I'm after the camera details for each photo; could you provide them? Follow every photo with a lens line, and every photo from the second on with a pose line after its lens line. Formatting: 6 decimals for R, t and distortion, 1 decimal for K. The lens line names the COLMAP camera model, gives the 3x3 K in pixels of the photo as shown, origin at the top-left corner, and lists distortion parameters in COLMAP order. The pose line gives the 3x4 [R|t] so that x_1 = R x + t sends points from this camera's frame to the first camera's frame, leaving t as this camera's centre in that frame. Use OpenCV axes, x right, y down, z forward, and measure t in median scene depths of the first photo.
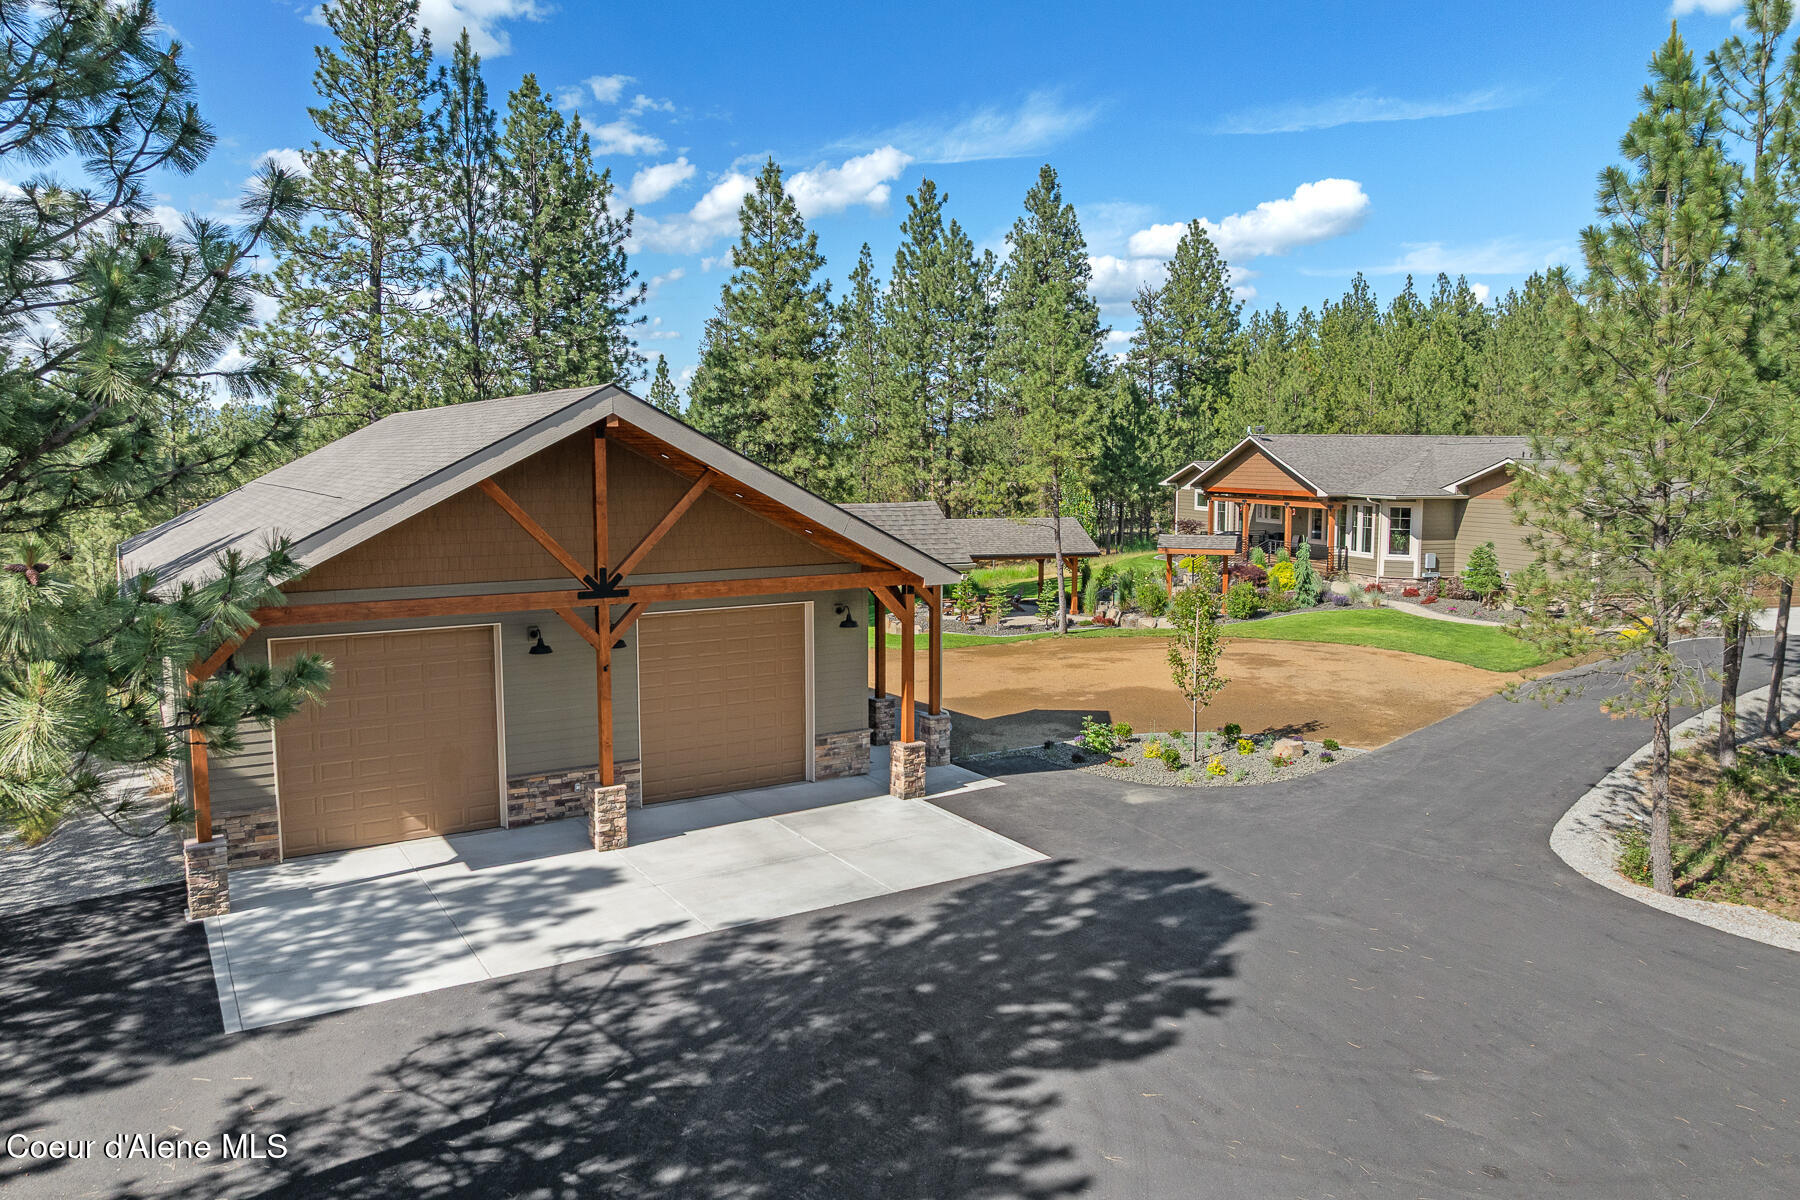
lens RADIAL K [[1266.3, 0, 843.2], [0, 1266.3, 568.9], [0, 0, 1]] dist [-0.023488, 0.009370]
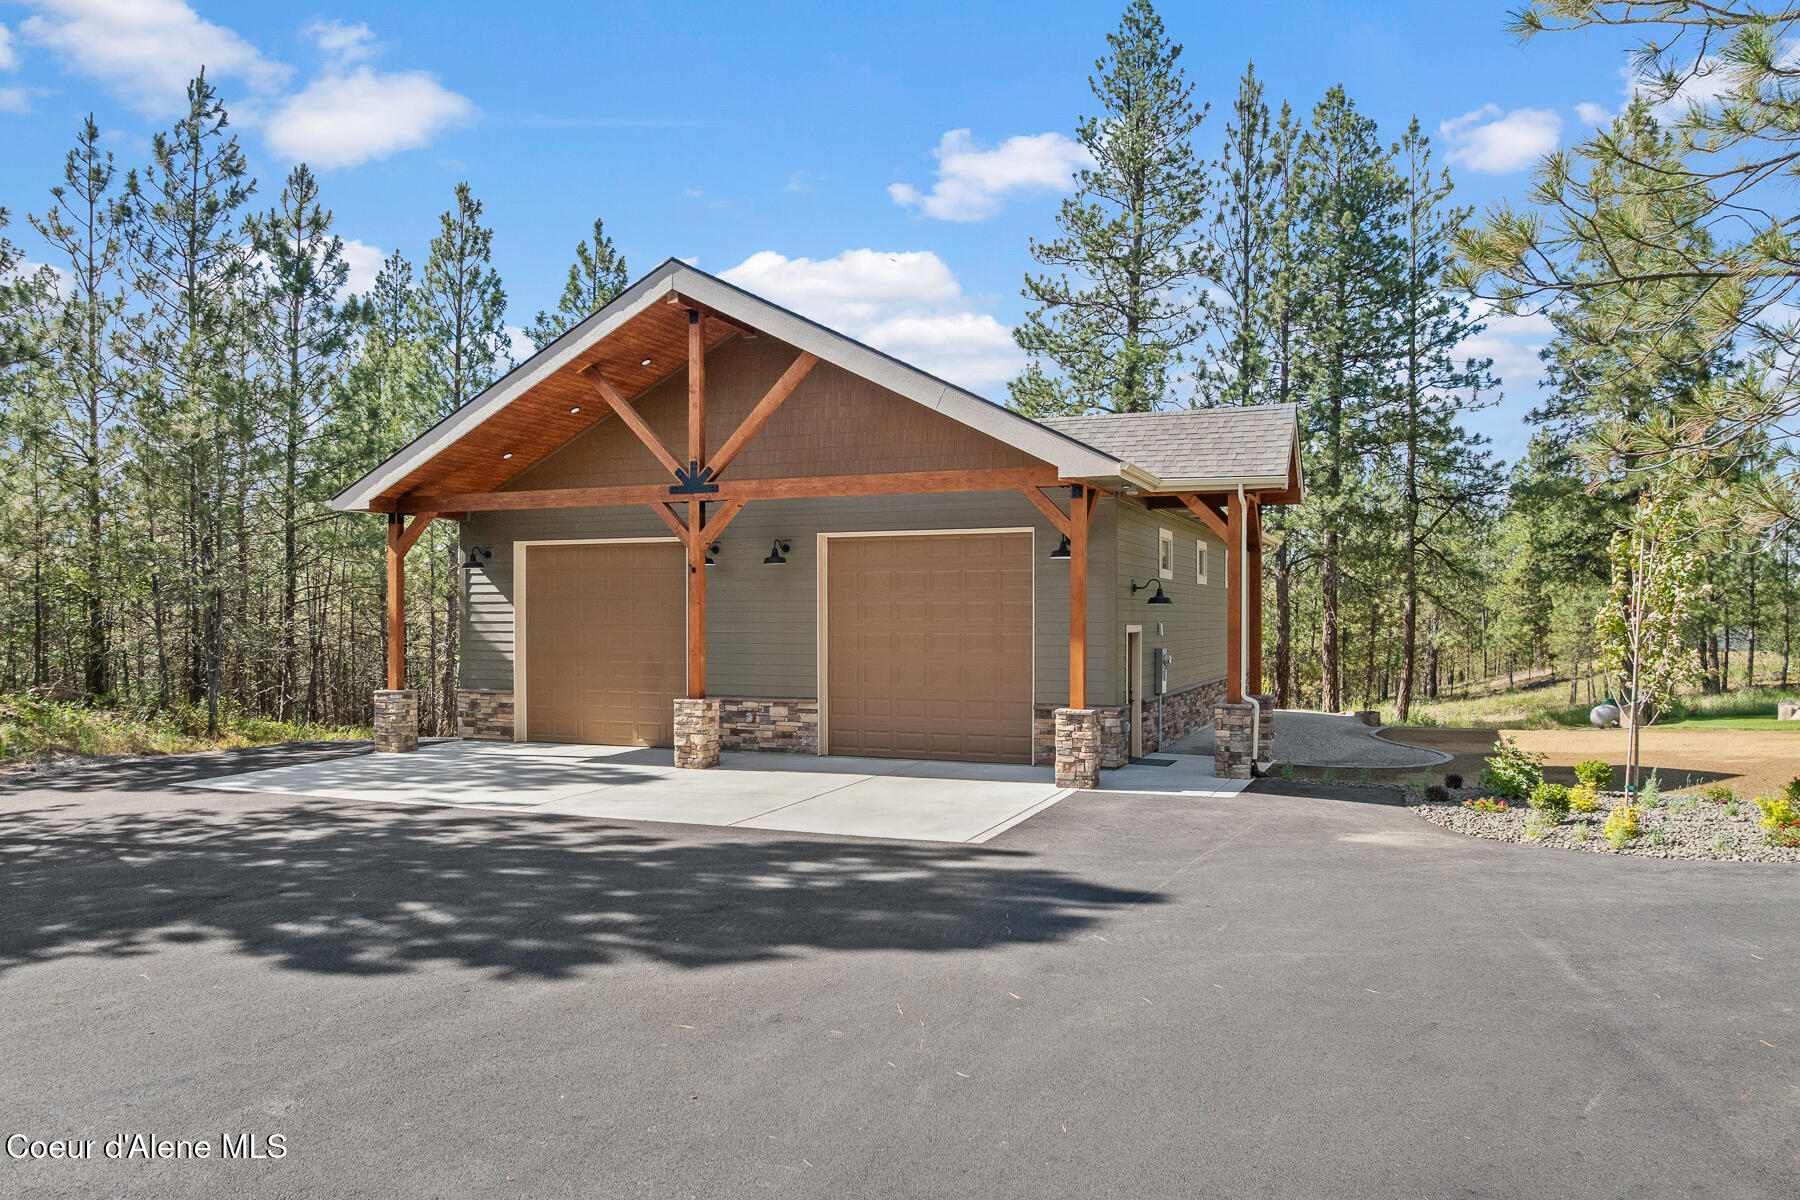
lens RADIAL K [[1266.3, 0, 905.7], [0, 1266.3, 601.3], [0, 0, 1]] dist [-0.023488, 0.009370]
pose [[0.600054, -0.005038, -0.799943, 0.655271], [-0.071479, 0.995643, -0.059888, 0.148120], [0.796759, 0.093115, 0.597079, 0.580292]]
